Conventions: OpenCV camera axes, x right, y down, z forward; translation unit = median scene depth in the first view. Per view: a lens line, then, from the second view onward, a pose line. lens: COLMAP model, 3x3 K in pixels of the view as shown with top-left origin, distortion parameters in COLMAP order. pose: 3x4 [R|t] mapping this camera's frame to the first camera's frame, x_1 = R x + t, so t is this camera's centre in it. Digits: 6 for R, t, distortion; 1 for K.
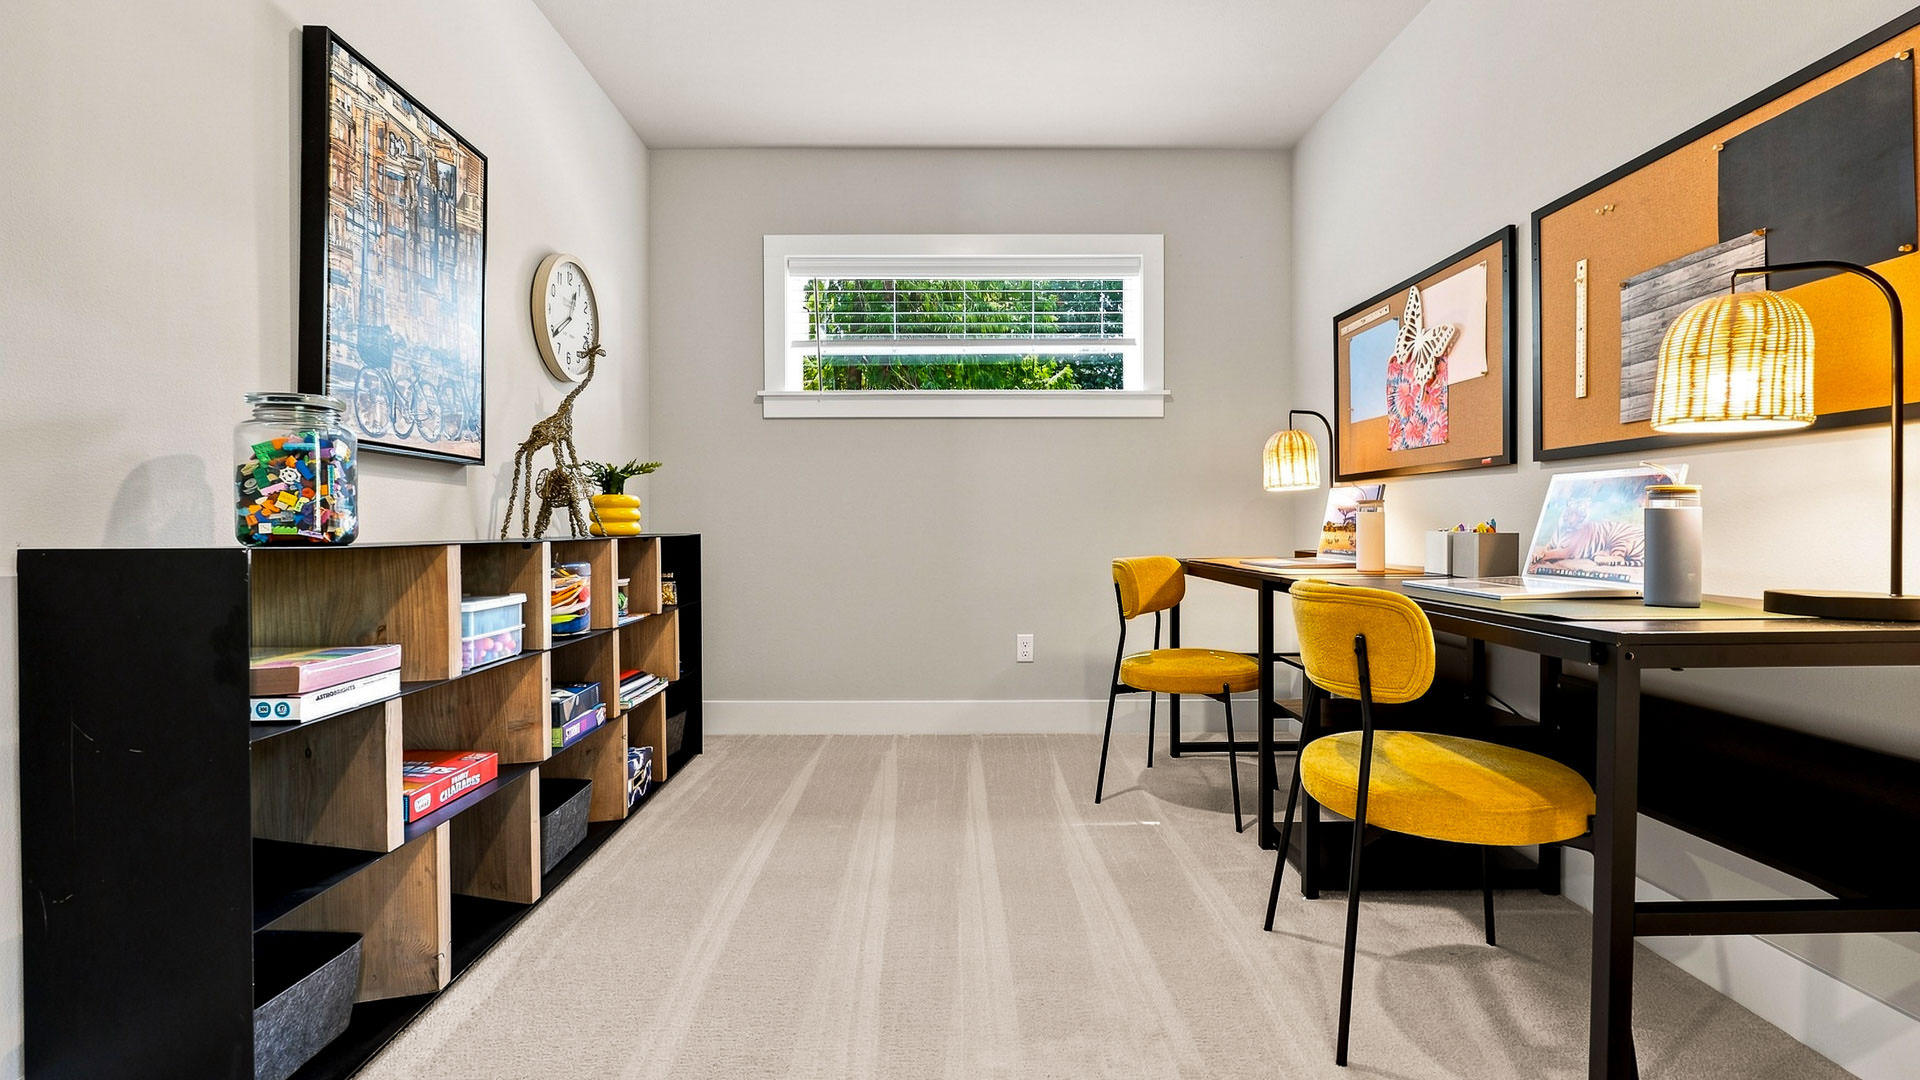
lens RADIAL K [[812.0, 0, 939.1], [0, 812.0, 527.4], [0, 0, 1]] dist [-0.008987, 0.000530]
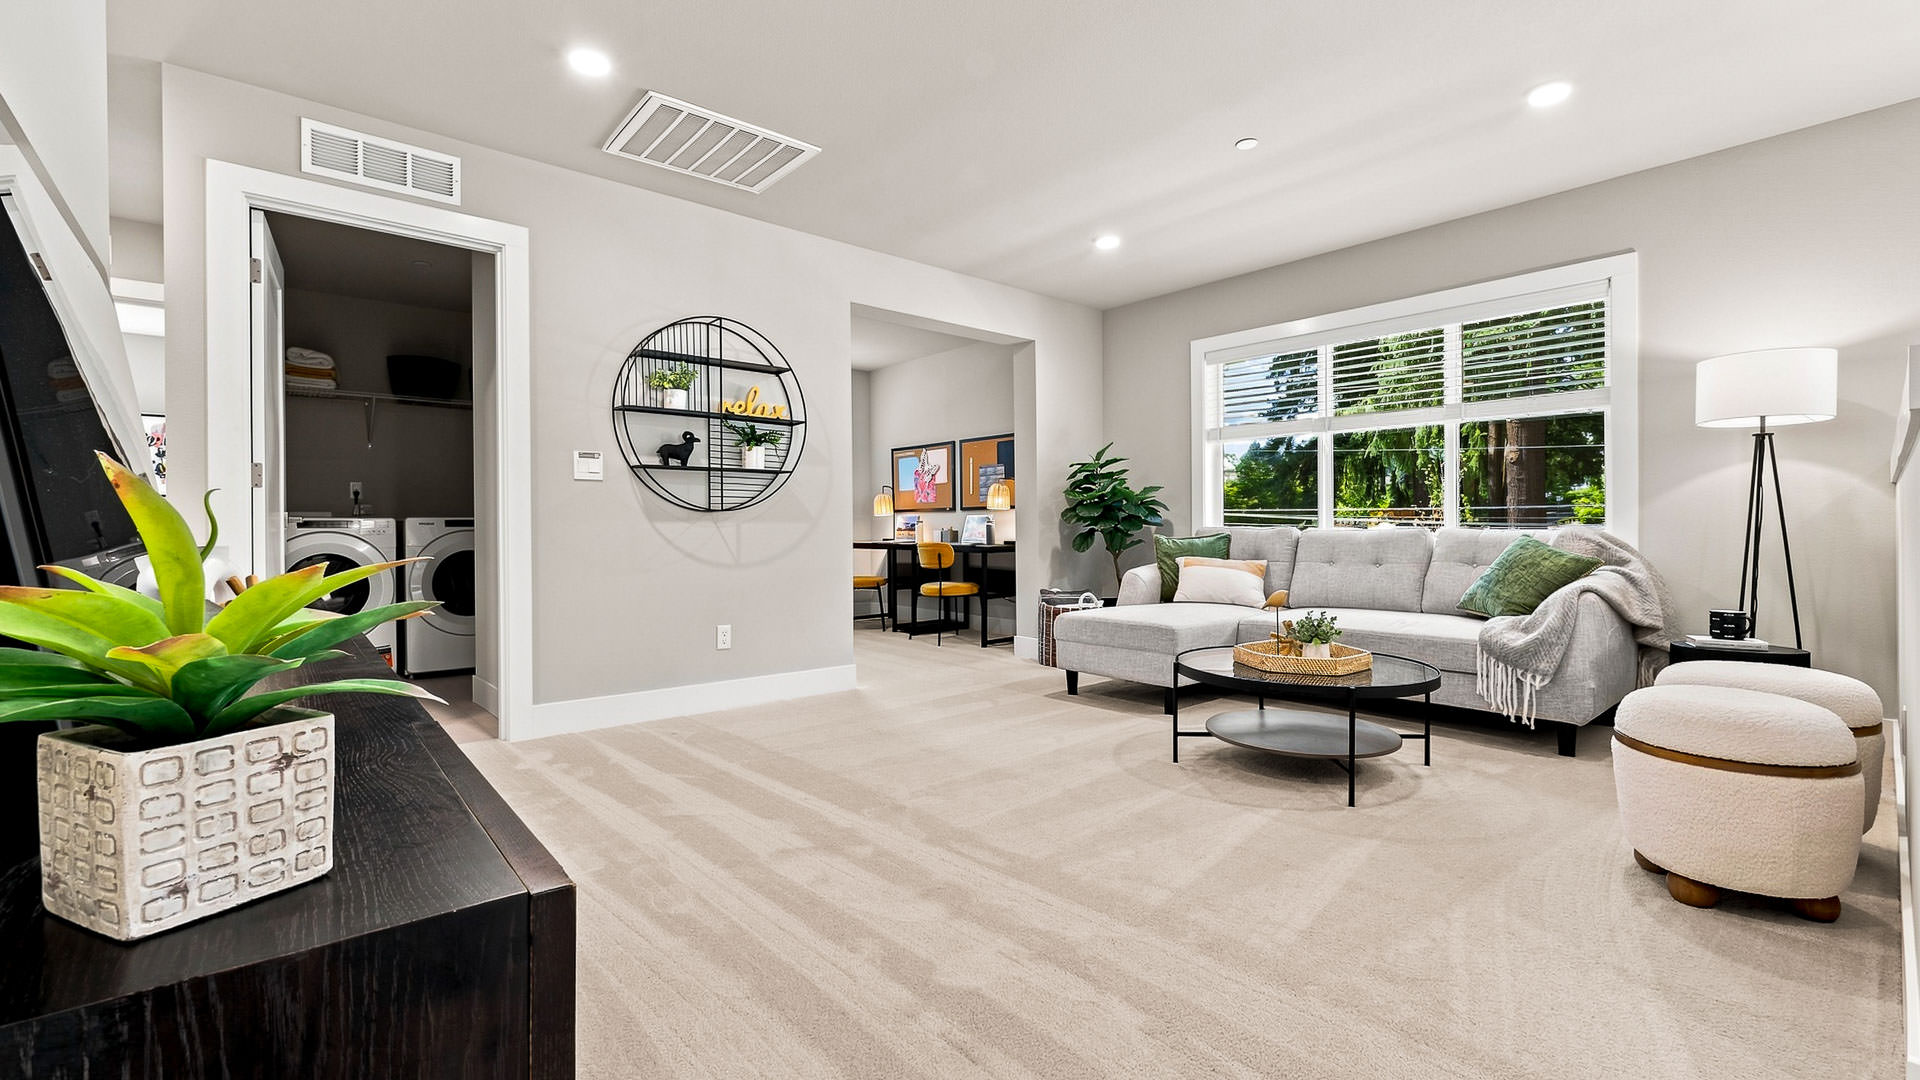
lens RADIAL K [[812.0, 0, 939.1], [0, 812.0, 527.4], [0, 0, 1]] dist [-0.008987, 0.000530]
pose [[0.777258, -0.007173, 0.629141, -1.493577], [0.011172, 0.999935, -0.002401, 0.000361], [-0.629082, 0.008894, 0.777288, -1.617825]]
